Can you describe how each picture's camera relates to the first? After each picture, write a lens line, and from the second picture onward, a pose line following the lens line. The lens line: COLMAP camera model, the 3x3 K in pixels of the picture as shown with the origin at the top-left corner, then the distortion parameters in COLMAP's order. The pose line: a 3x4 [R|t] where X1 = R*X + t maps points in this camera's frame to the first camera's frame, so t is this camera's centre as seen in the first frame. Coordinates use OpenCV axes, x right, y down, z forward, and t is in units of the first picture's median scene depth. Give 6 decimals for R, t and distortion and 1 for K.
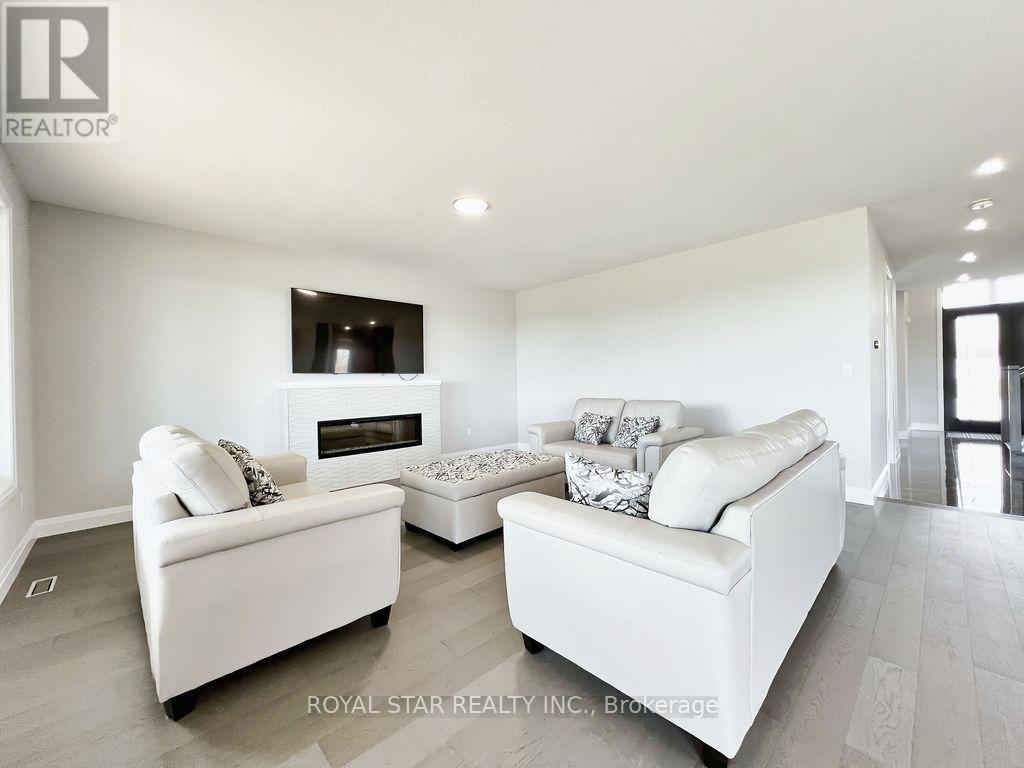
lens RADIAL K [[411.3, 0, 512.0], [0, 411.3, 384.0], [0, 0, 1]] dist [0.000257, -0.000195]
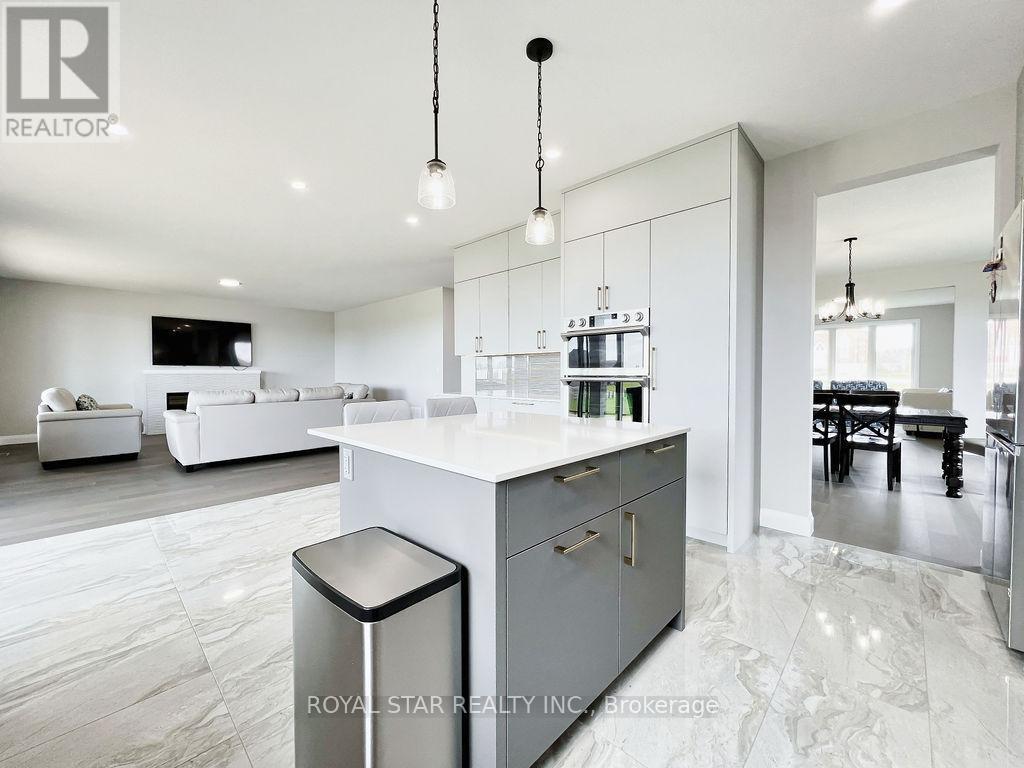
lens RADIAL K [[411.3, 0, 512.0], [0, 411.3, 384.0], [0, 0, 1]] dist [0.000257, -0.000195]
pose [[0.998847, 0.014067, 0.045903, 0.890539], [-0.014386, 0.999875, 0.006612, 0.021318], [-0.045804, -0.007264, 0.998924, -0.787532]]
